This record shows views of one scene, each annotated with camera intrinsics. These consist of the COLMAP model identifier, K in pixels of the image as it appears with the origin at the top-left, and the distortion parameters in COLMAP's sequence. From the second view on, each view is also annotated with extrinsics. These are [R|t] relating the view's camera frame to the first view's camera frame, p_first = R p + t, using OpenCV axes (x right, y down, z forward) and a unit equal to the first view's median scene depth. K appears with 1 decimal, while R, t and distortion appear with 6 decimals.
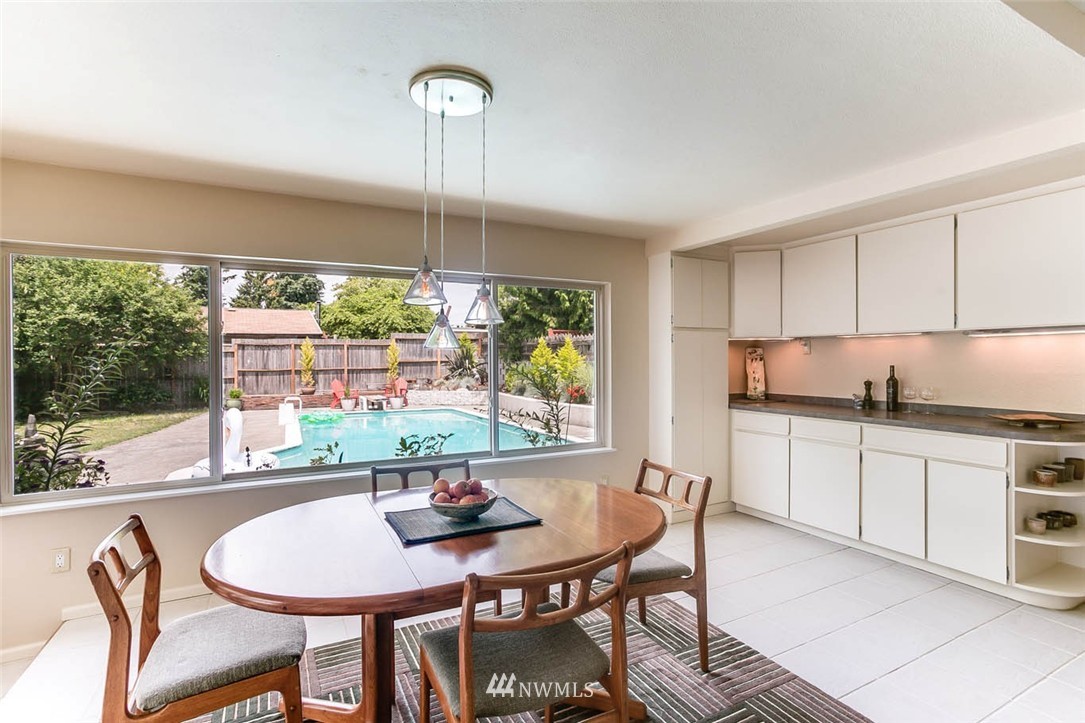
lens RADIAL K [[526.3, 0, 545.4], [0, 526.3, 357.5], [0, 0, 1]] dist [0.003818, 0.002322]
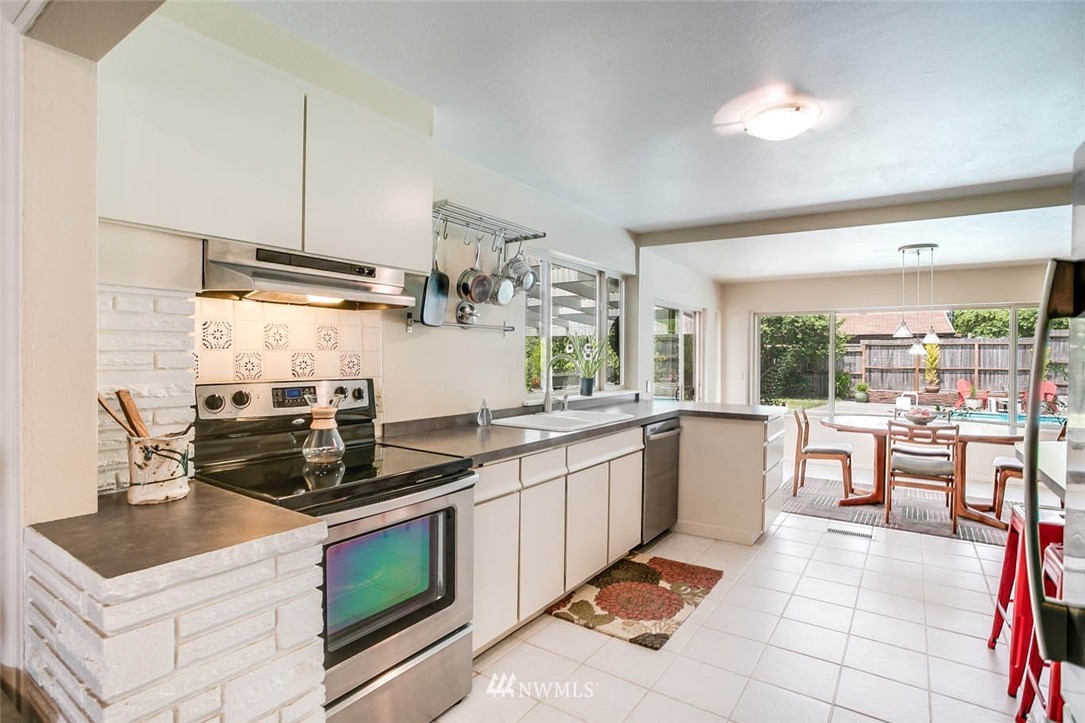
lens RADIAL K [[526.3, 0, 560.2], [0, 526.3, 359.9], [0, 0, 1]] dist [0.003818, 0.002322]
pose [[0.483923, 0.017263, -0.874940, 0.103089], [-0.010521, 0.999848, 0.013908, -0.000912], [0.875047, 0.002475, 0.484031, -0.143583]]
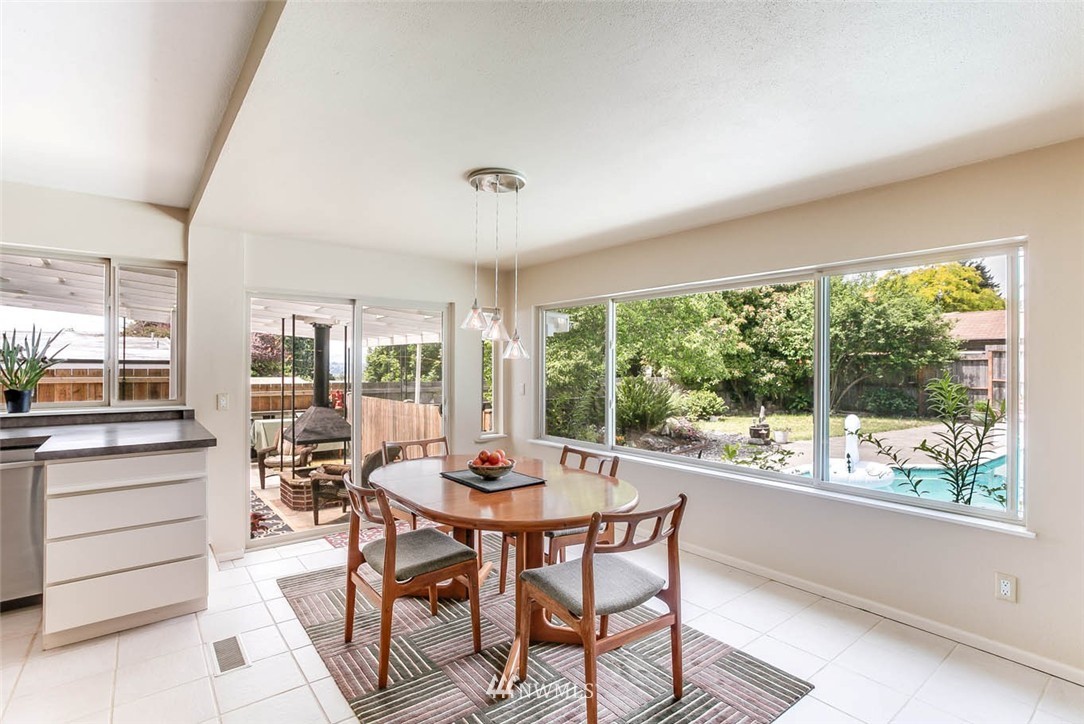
lens RADIAL K [[525.8, 0, 546.8], [0, 525.8, 366.1], [0, 0, 1]] dist [0.003818, 0.002322]
pose [[0.219276, 0.009274, -0.975619, 0.117496], [-0.006629, 0.999946, 0.008015, -0.002300], [0.975640, 0.004709, 0.219326, 0.075276]]
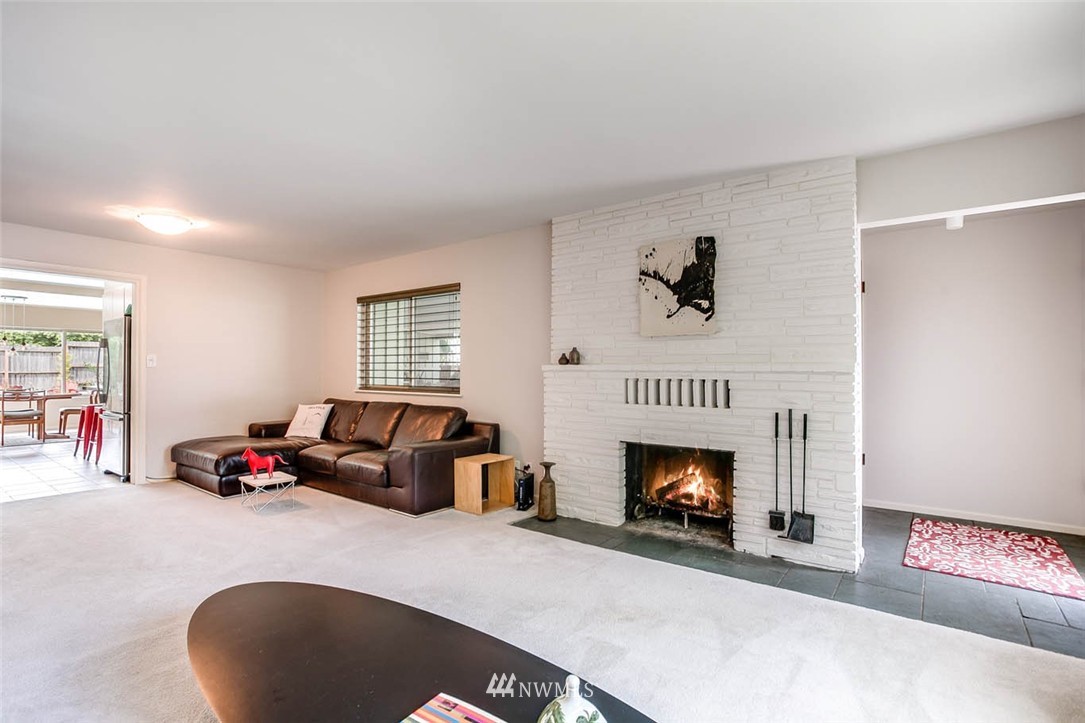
lens RADIAL K [[526.3, 0, 542.2], [0, 526.3, 362.3], [0, 0, 1]] dist [0.003818, 0.002322]
pose [[0.913687, 0.018394, 0.406002, 0.184523], [-0.011699, 0.999752, -0.018968, 0.008368], [-0.406250, 0.012581, 0.913675, -0.442589]]
